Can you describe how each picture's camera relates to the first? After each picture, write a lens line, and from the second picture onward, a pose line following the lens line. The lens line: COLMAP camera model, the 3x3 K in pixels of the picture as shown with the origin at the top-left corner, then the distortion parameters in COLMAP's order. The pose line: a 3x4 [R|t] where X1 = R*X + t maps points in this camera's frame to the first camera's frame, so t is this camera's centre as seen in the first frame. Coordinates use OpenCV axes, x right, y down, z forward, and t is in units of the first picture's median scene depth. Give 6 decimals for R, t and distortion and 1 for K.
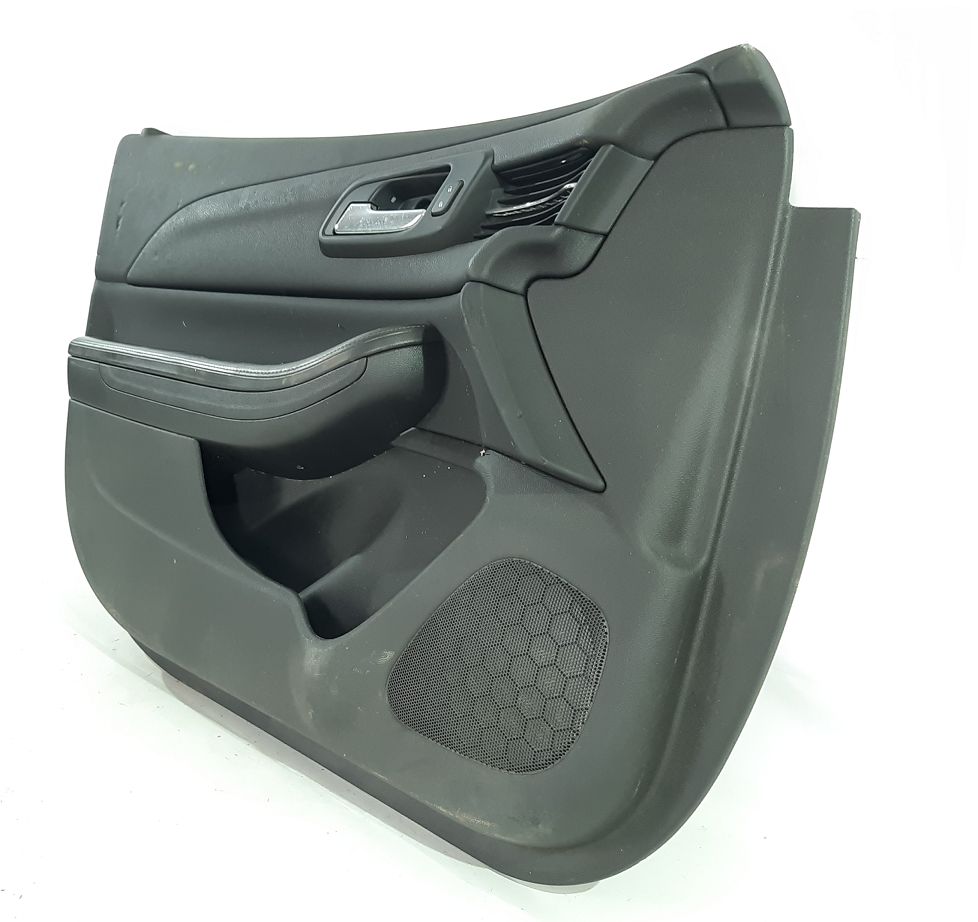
lens RADIAL K [[928.6, 0, 489.0], [0, 928.6, 461.0], [0, 0, 1]] dist [0.089503, -0.416972]
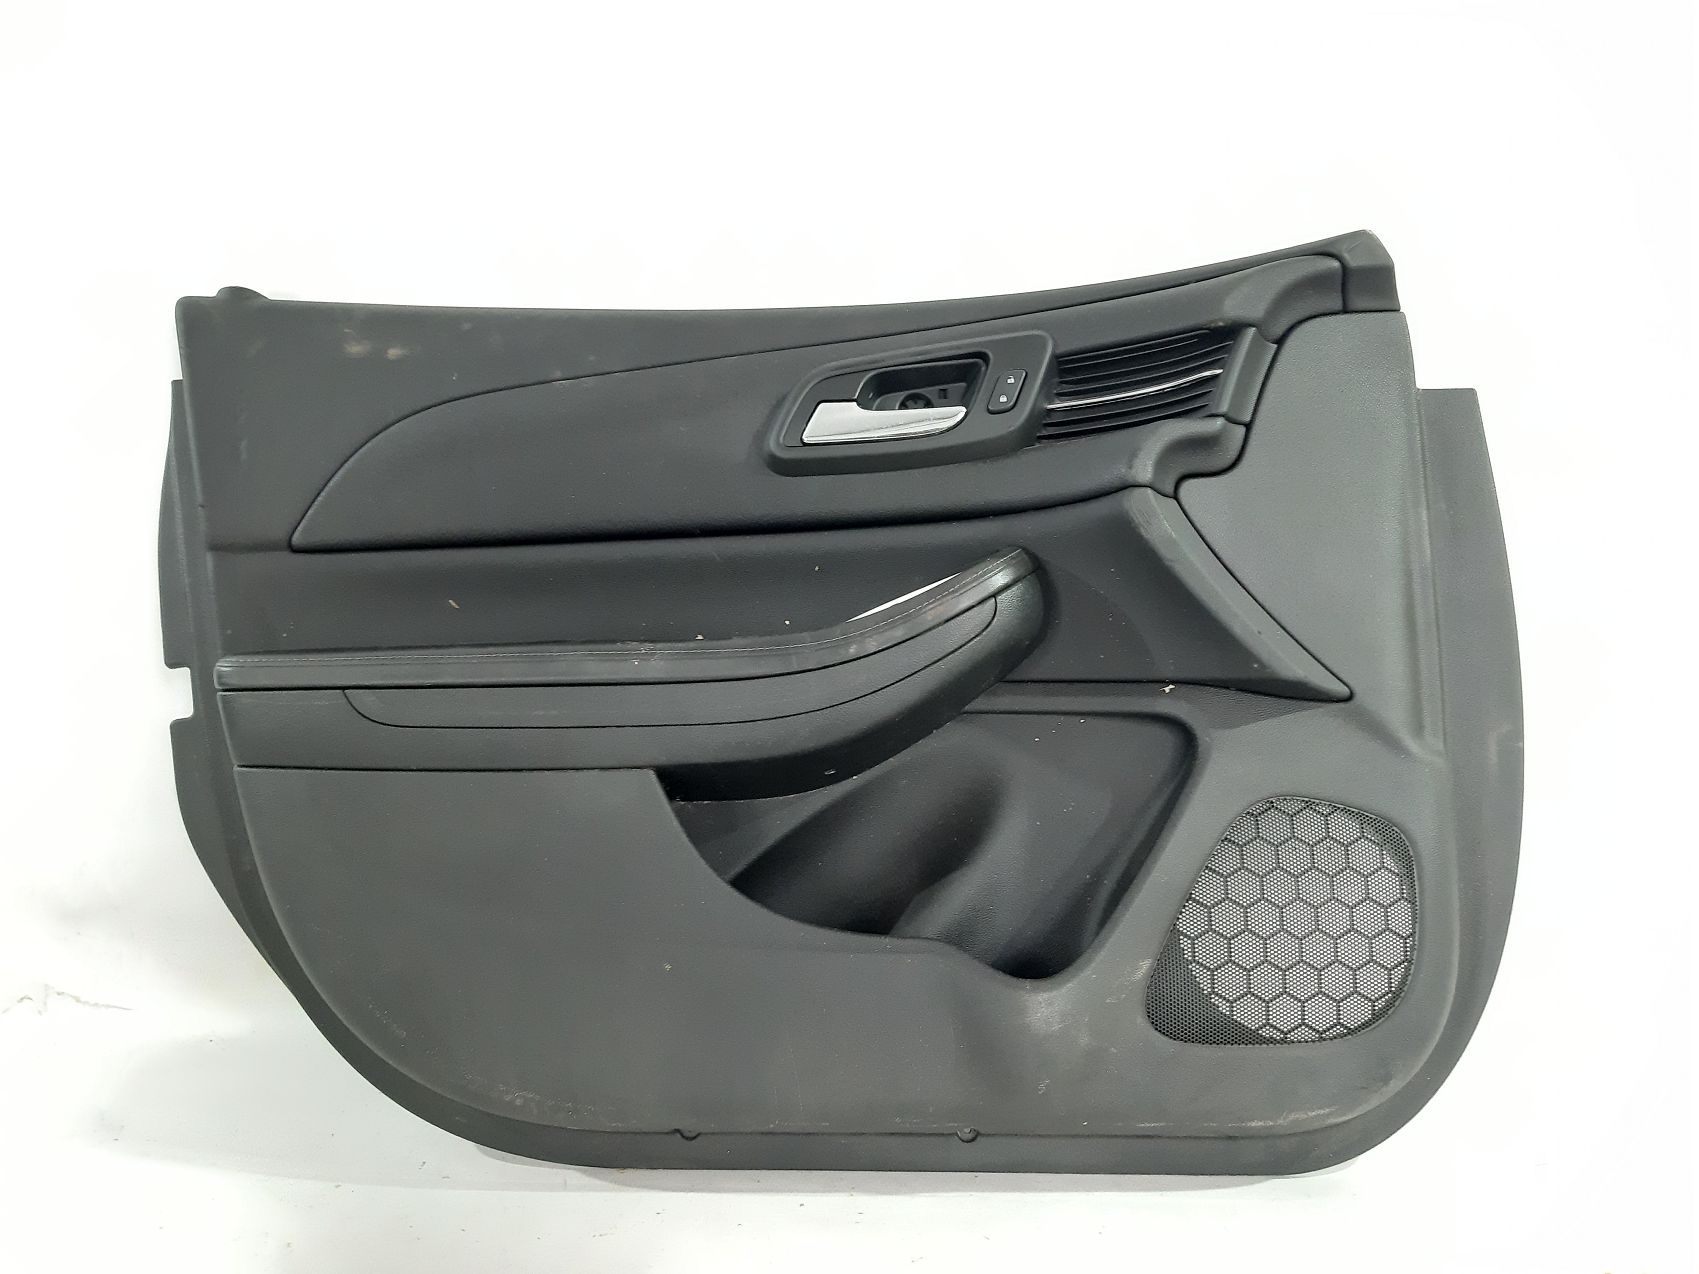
lens RADIAL K [[1131.1, 0, 850.3], [0, 1131.1, 629.8], [0, 0, 1]] dist [0.003008, -0.000345]
pose [[0.783919, -0.147255, 0.603147, -0.797304], [0.190919, 0.981569, -0.008495, -0.101654], [-0.590780, 0.121811, 0.797584, 0.341951]]
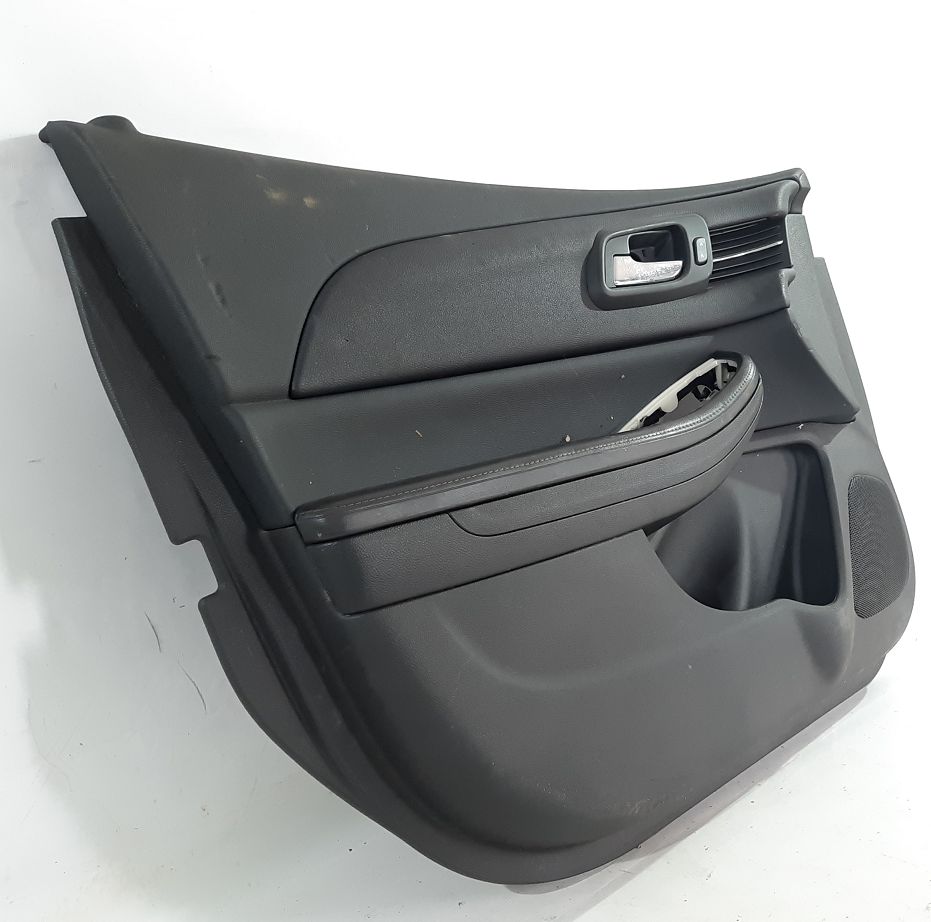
lens RADIAL K [[866.4, 0, 466.4], [0, 866.4, 488.2], [0, 0, 1]] dist [-0.003053, -0.000237]
pose [[0.138142, -0.225837, 0.964321, -1.302773], [0.304996, 0.936039, 0.175522, -0.292913], [-0.942281, 0.269867, 0.198185, 1.188149]]
